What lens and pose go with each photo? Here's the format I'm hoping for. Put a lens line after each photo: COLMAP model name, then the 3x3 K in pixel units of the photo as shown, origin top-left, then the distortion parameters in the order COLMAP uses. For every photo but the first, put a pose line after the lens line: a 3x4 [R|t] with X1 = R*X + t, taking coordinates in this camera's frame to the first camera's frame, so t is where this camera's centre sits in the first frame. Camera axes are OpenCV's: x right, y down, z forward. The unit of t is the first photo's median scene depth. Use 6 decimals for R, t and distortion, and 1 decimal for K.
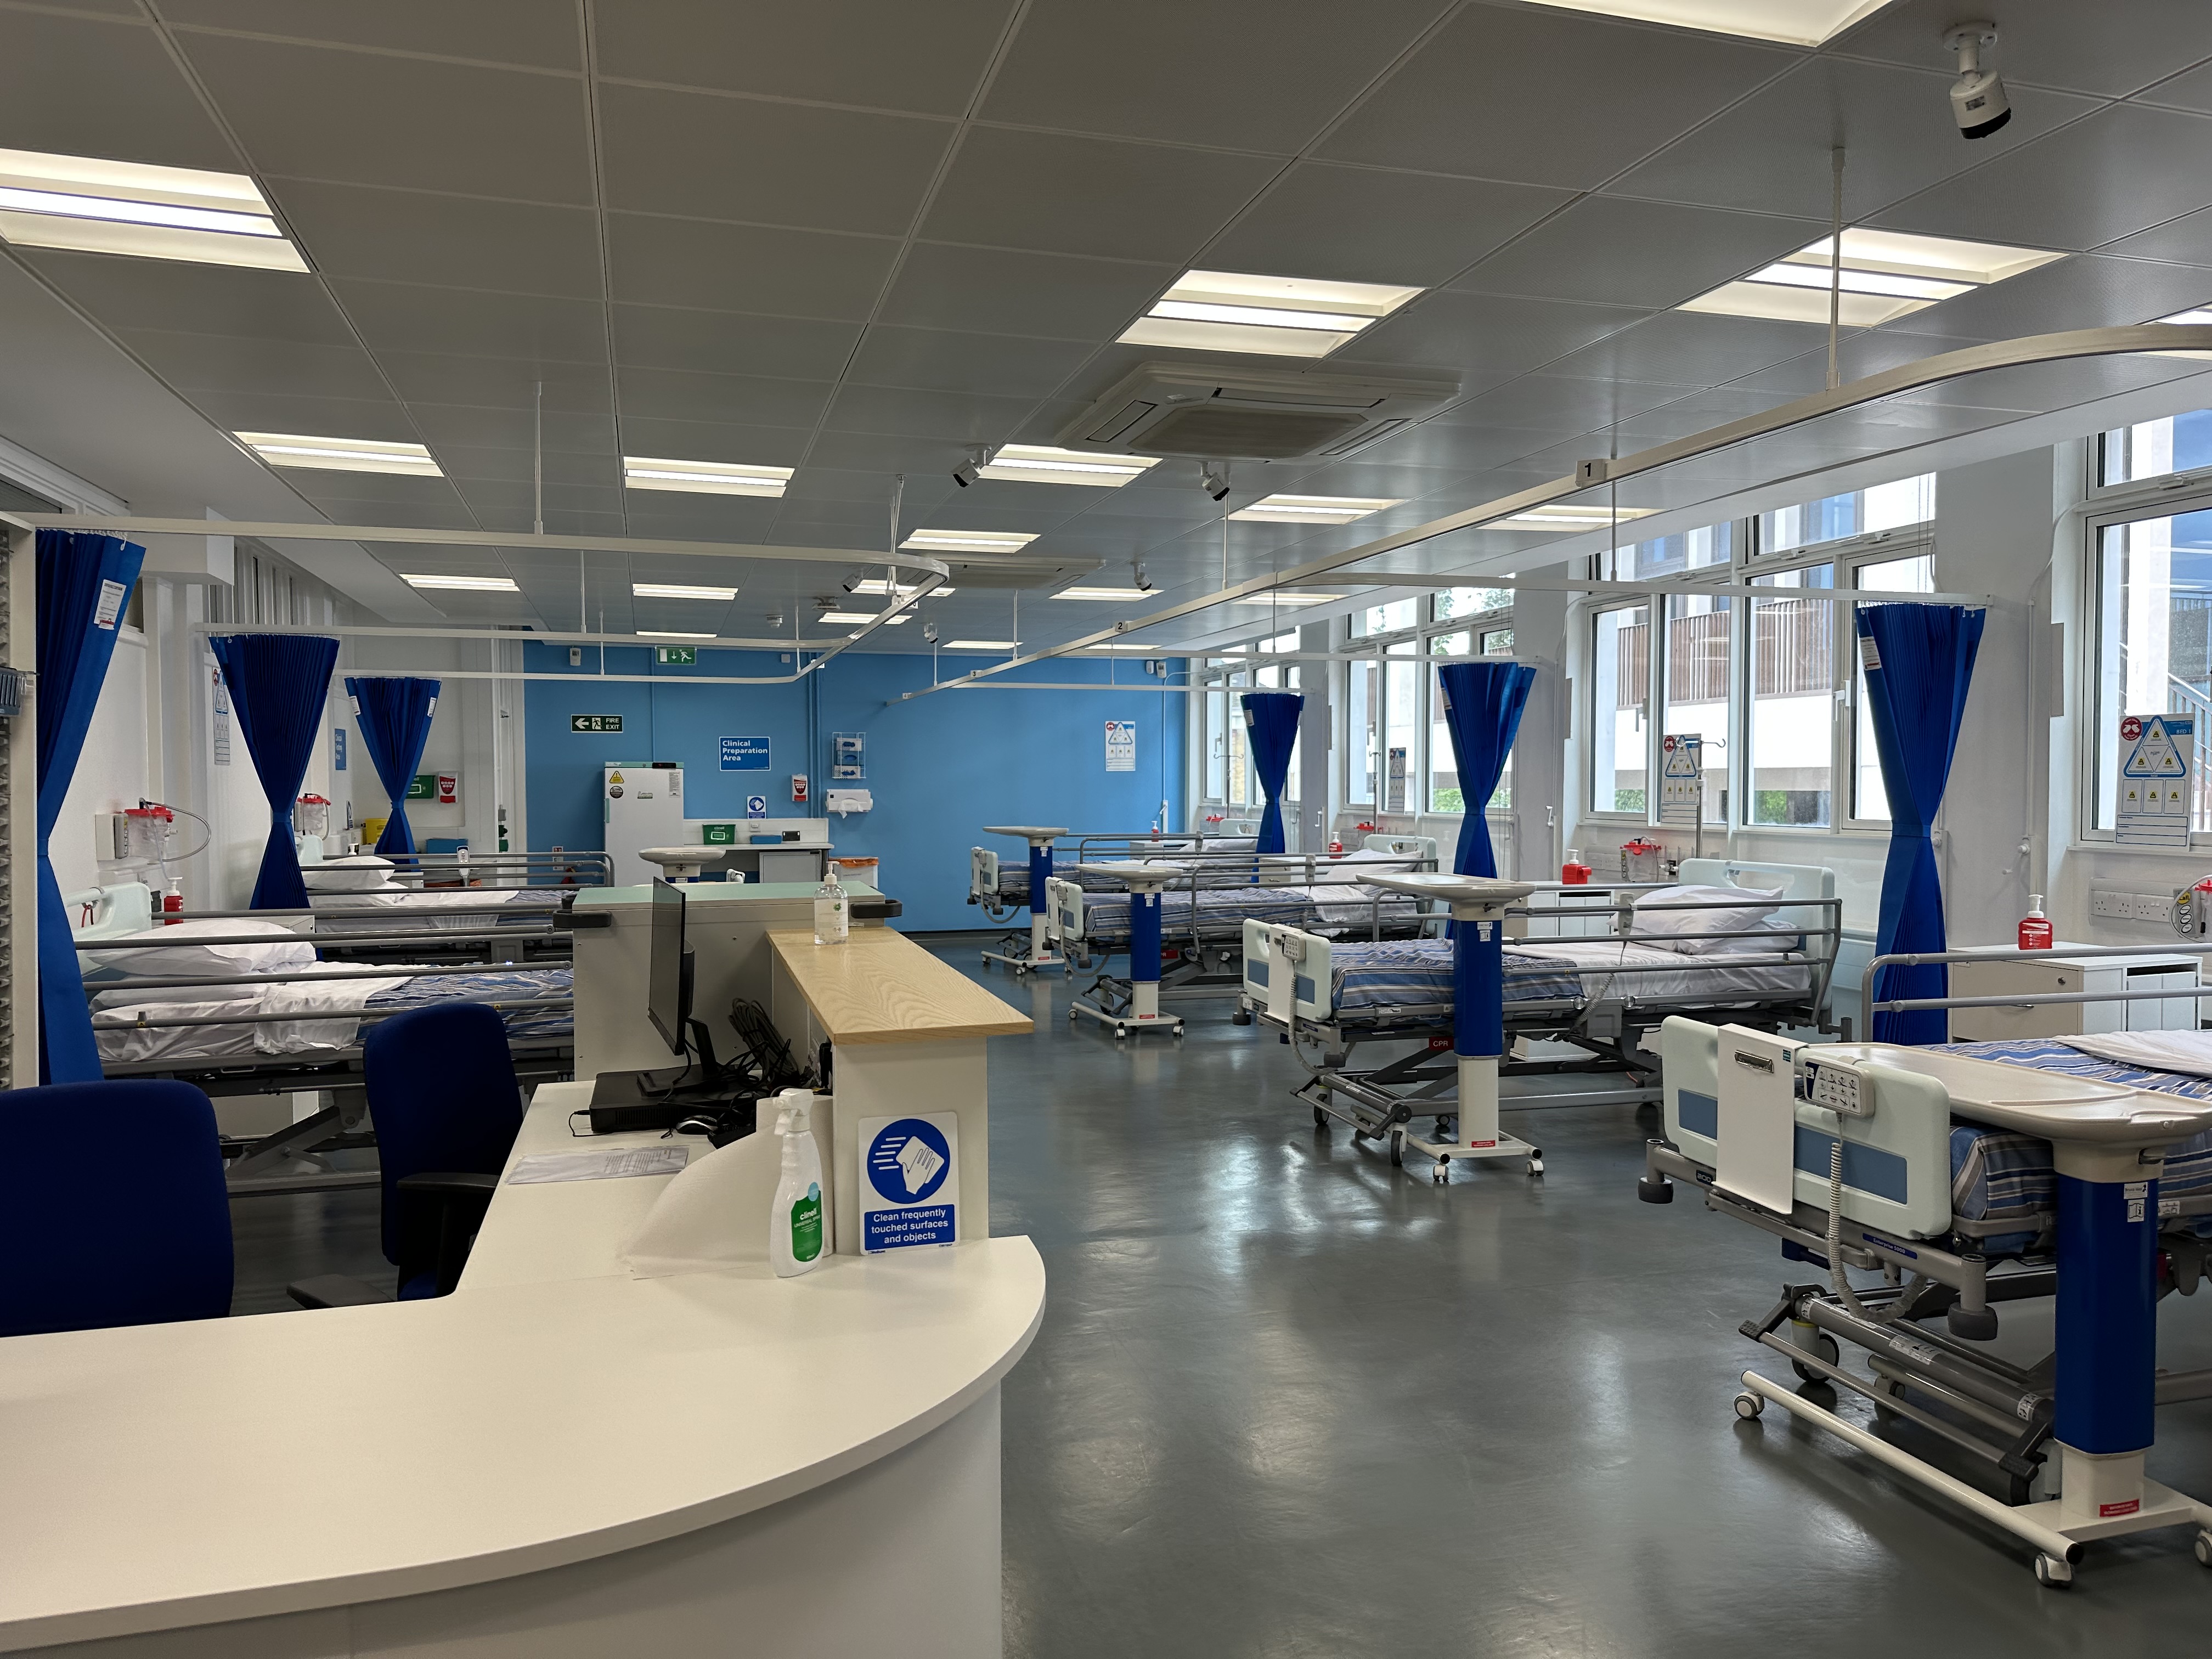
lens RADIAL K [[1526.2, 0, 1110.3], [0, 1526.2, 833.4], [0, 0, 1]] dist [0.123205, -0.200858]
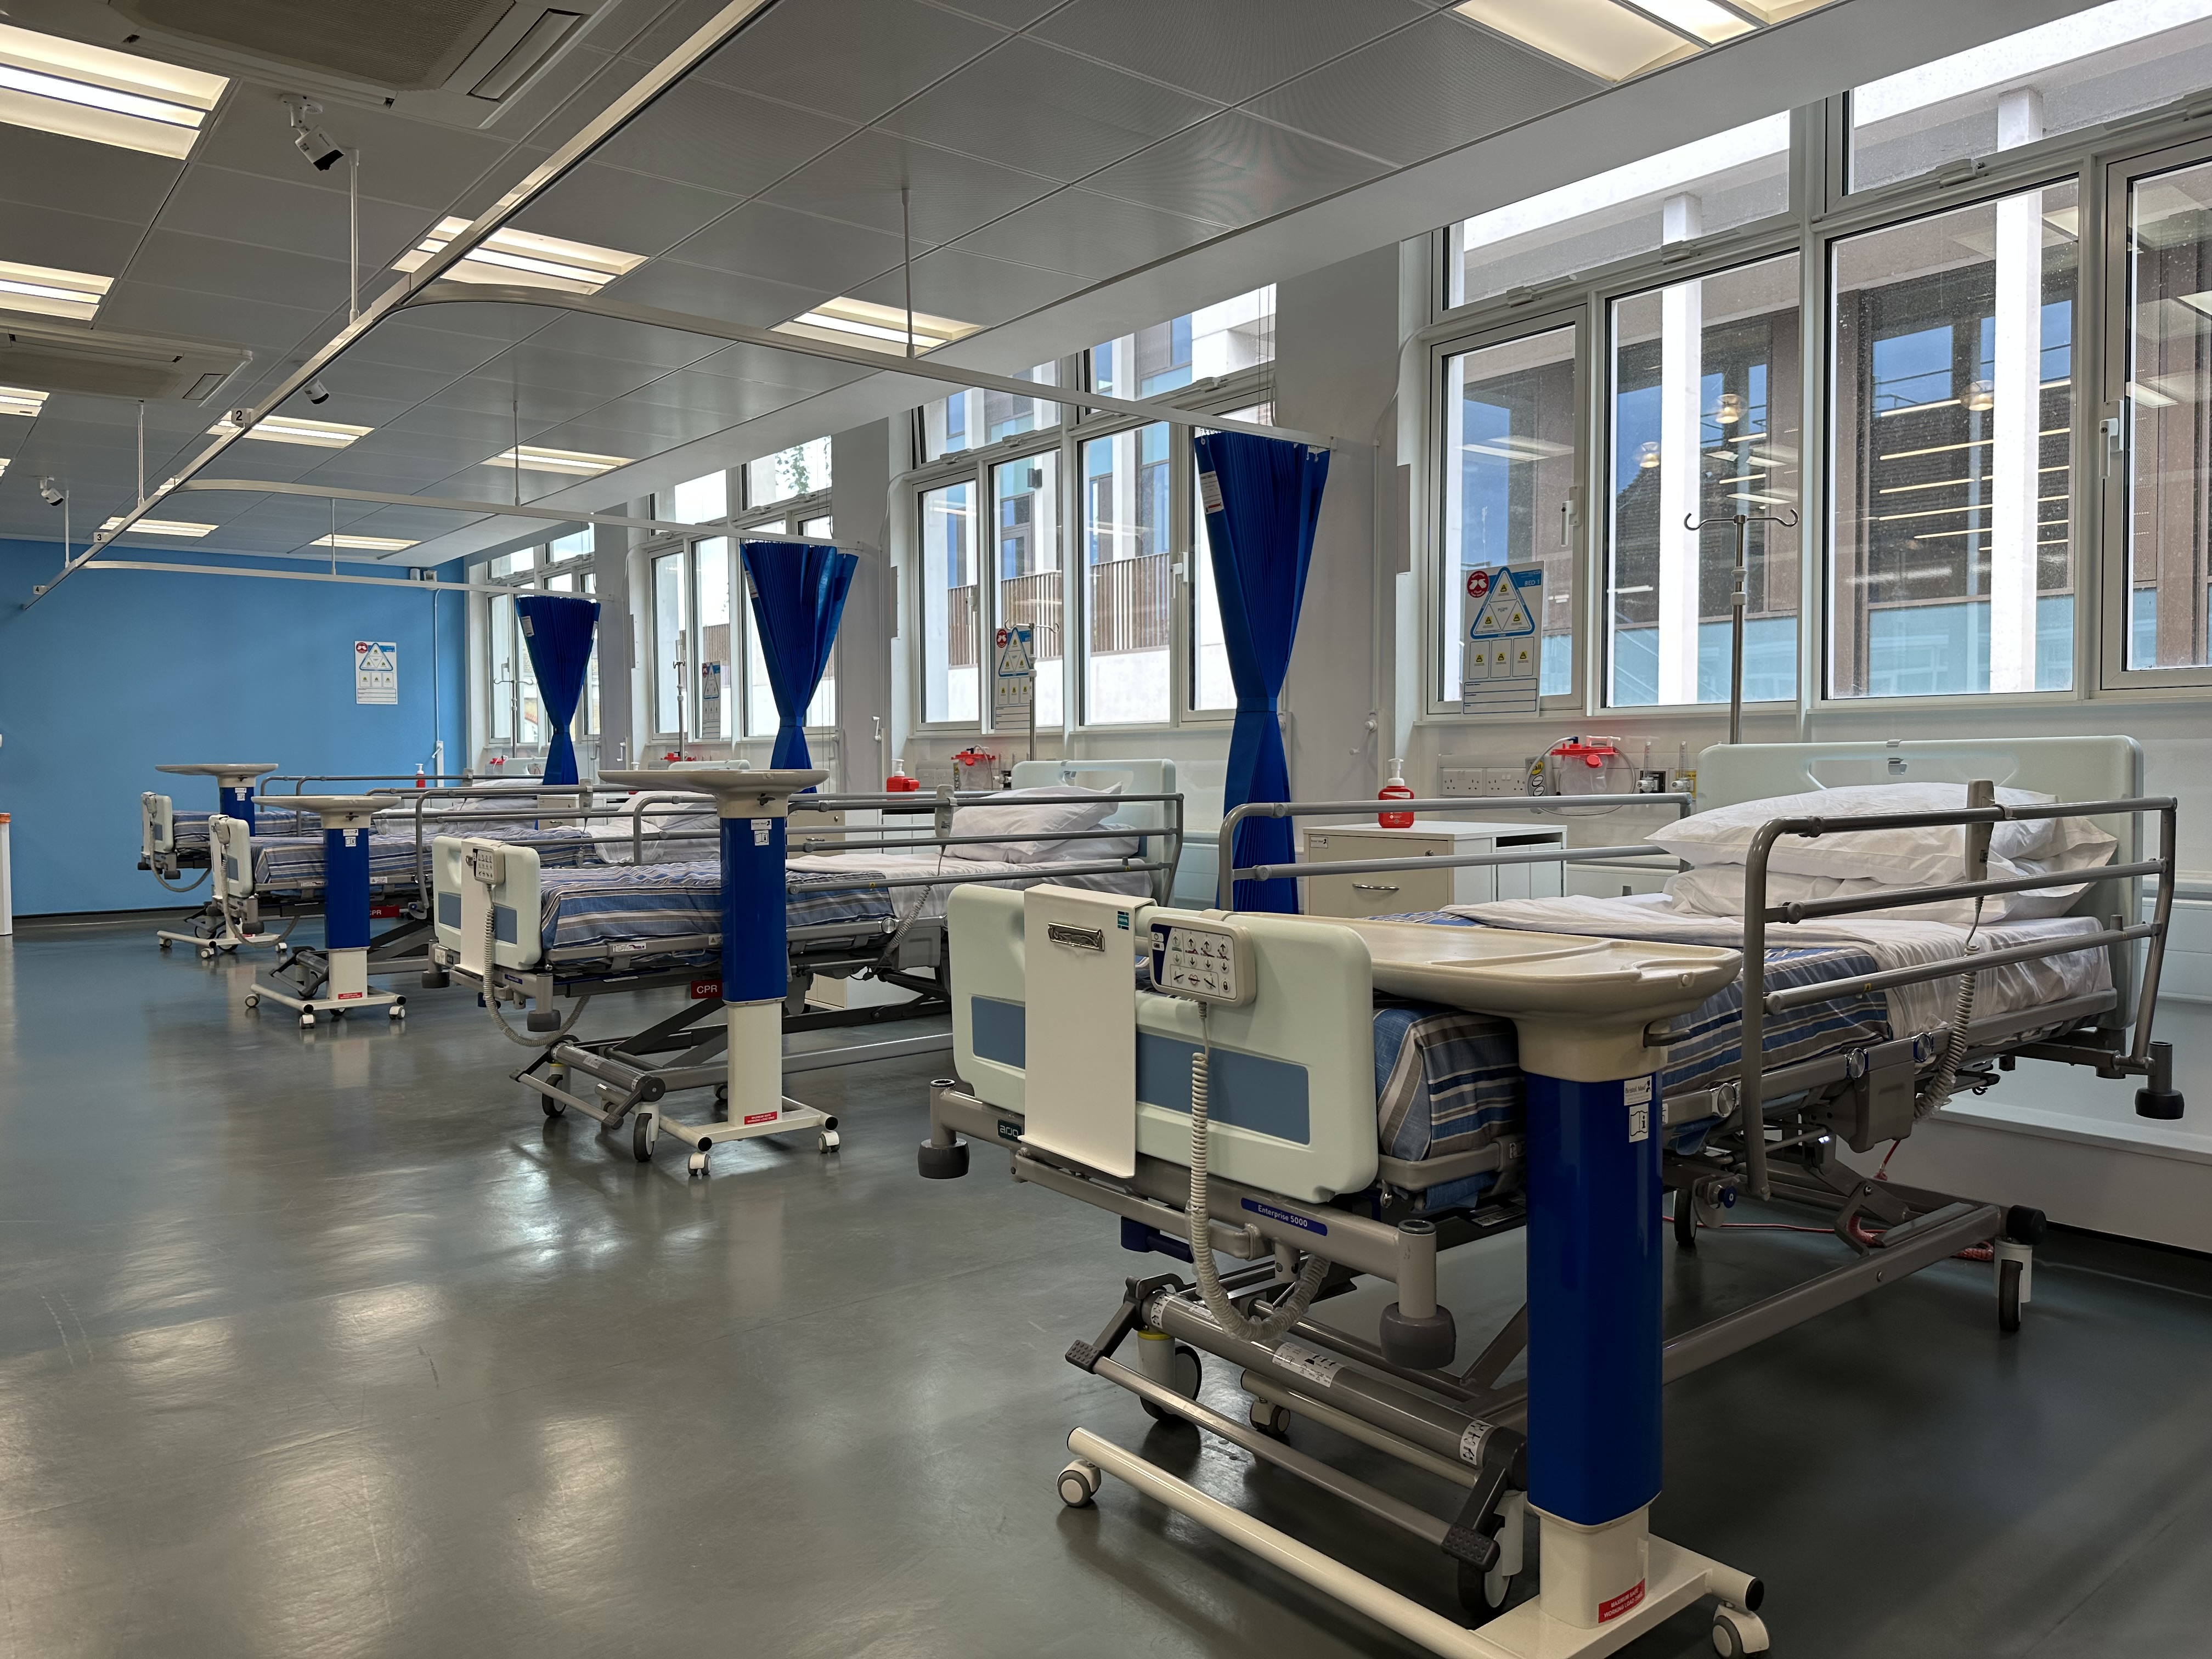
lens RADIAL K [[1526.2, 0, 1110.3], [0, 1526.2, 833.4], [0, 0, 1]] dist [0.123205, -0.200858]
pose [[0.921122, -0.020597, 0.388728, 0.107073], [0.016557, 0.999769, 0.013741, 0.054771], [-0.388921, -0.006221, 0.921250, 0.242822]]
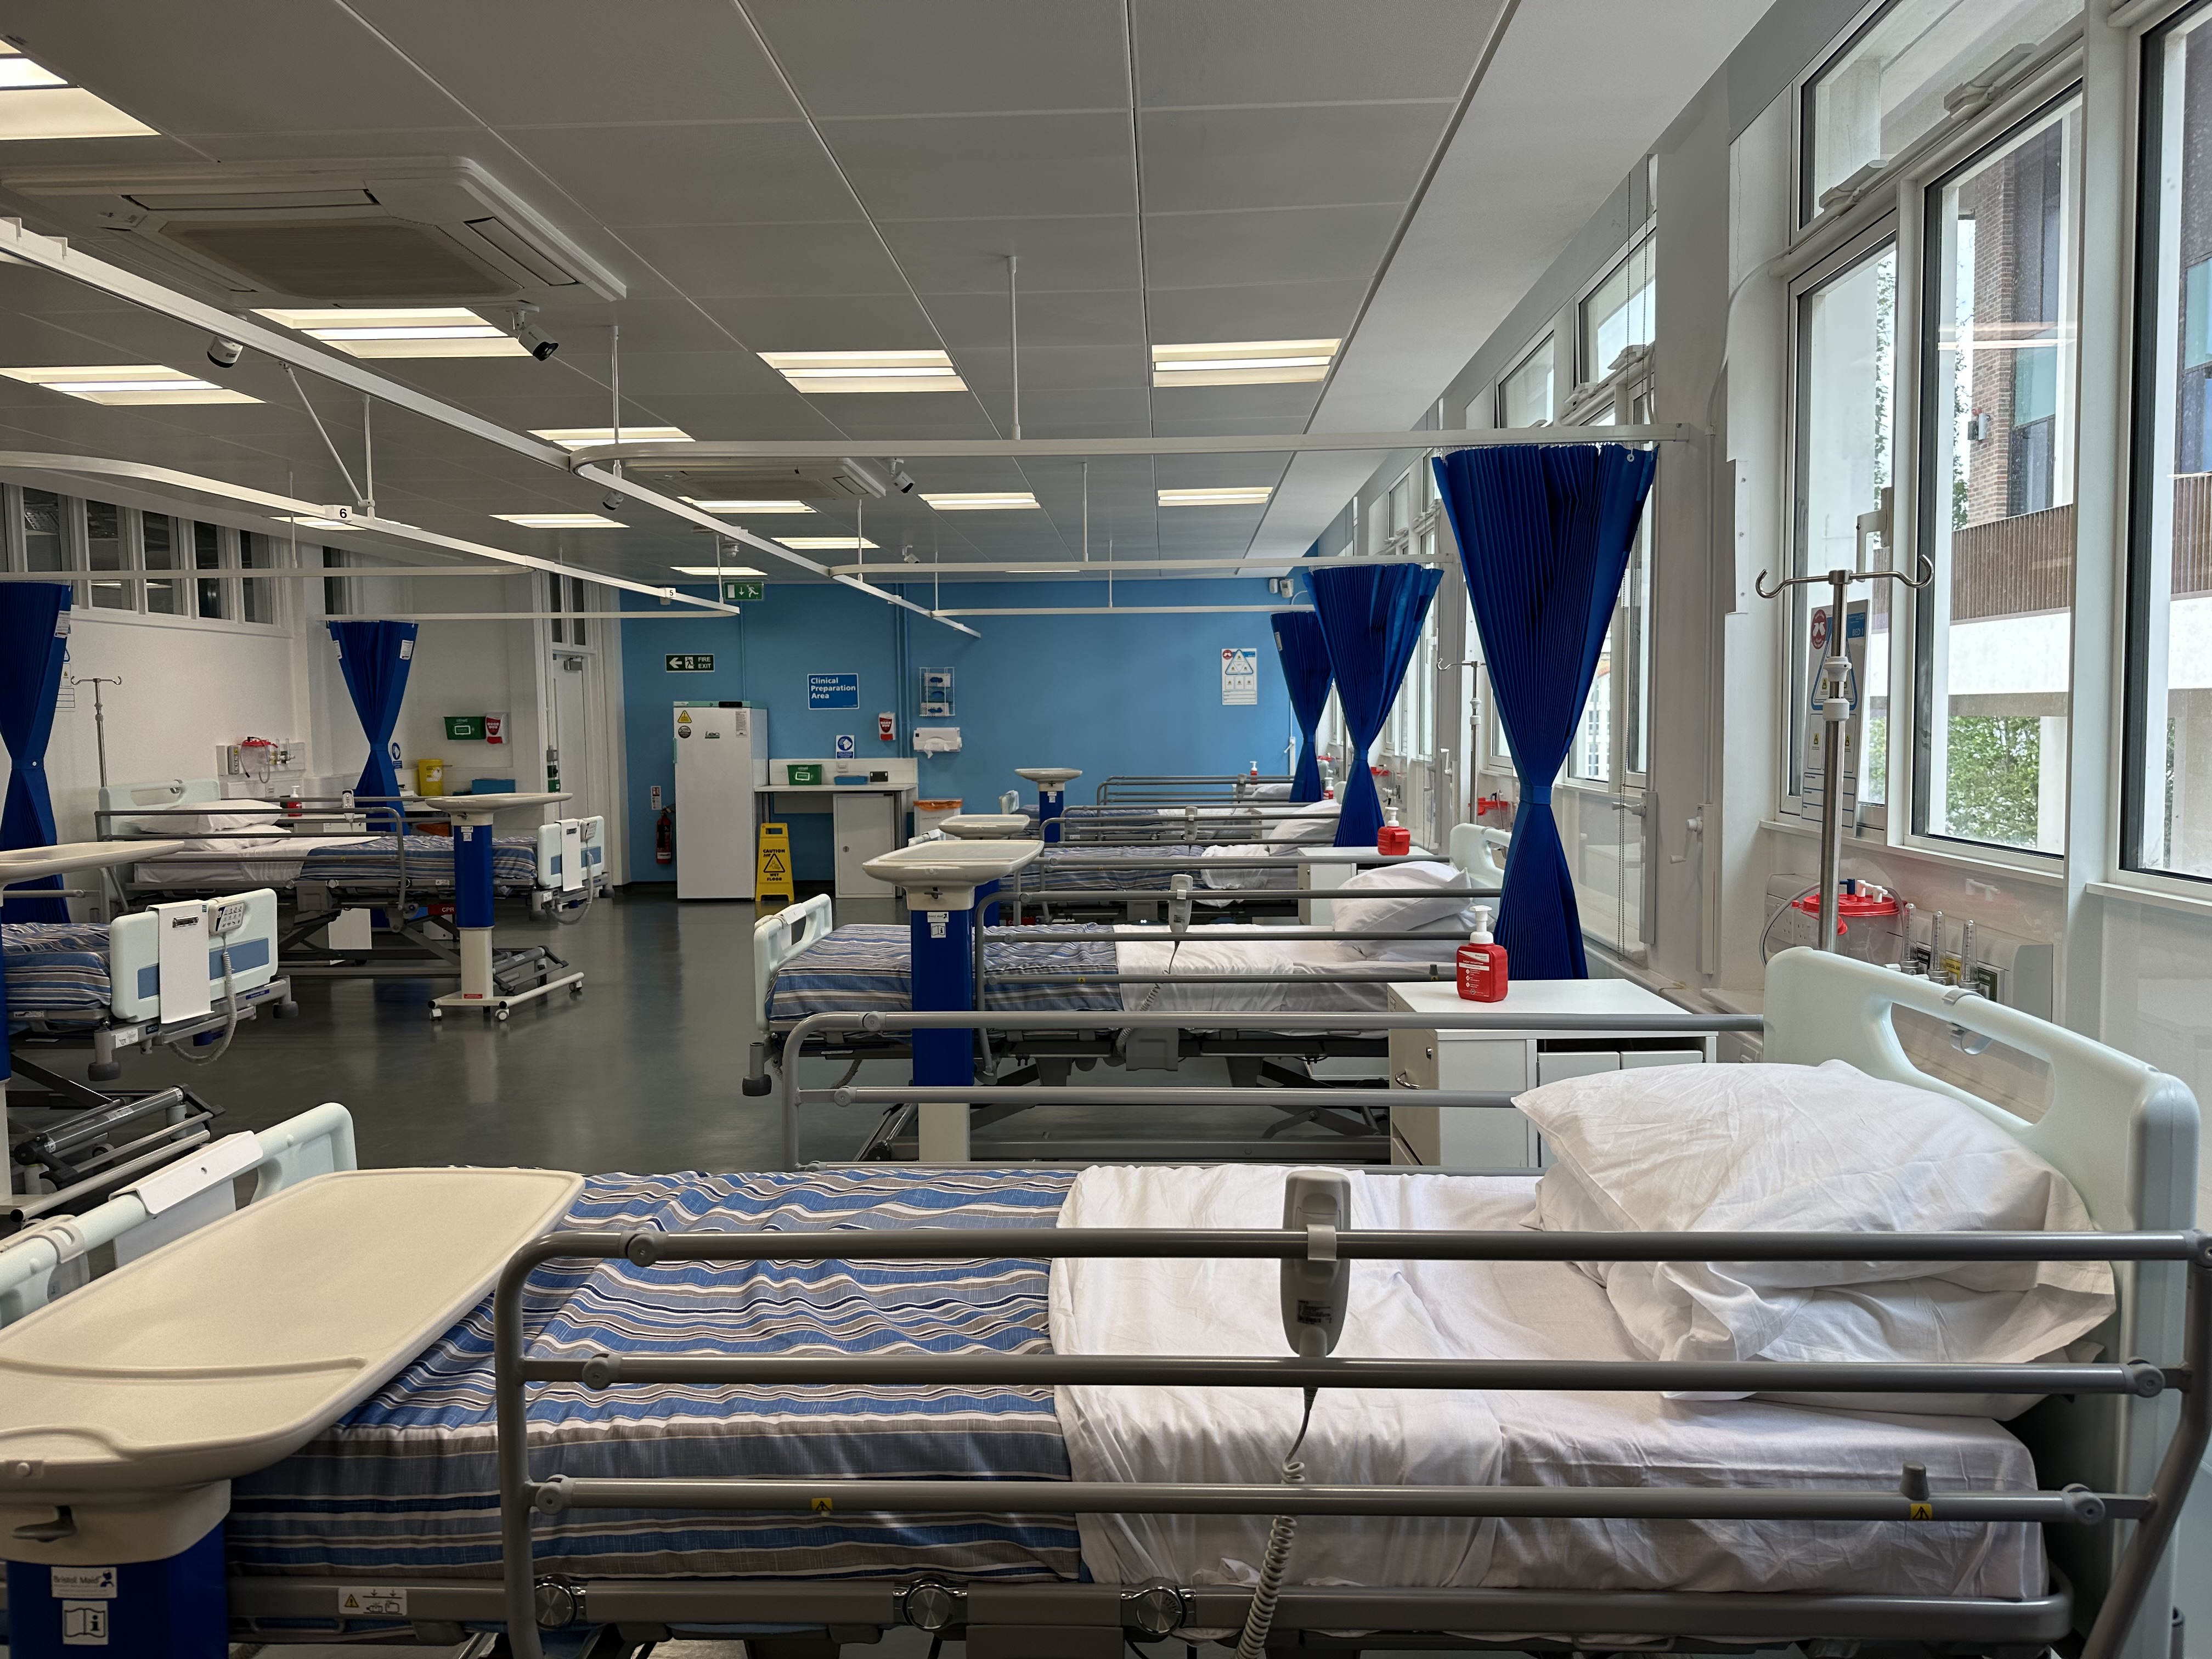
lens RADIAL K [[1526.2, 0, 1110.3], [0, 1526.2, 833.4], [0, 0, 1]] dist [0.123205, -0.200858]
pose [[0.949239, 0.015614, -0.314167, 0.533445], [-0.001799, 0.999020, 0.044217, -0.012621], [0.314549, -0.041407, 0.948338, 0.313783]]
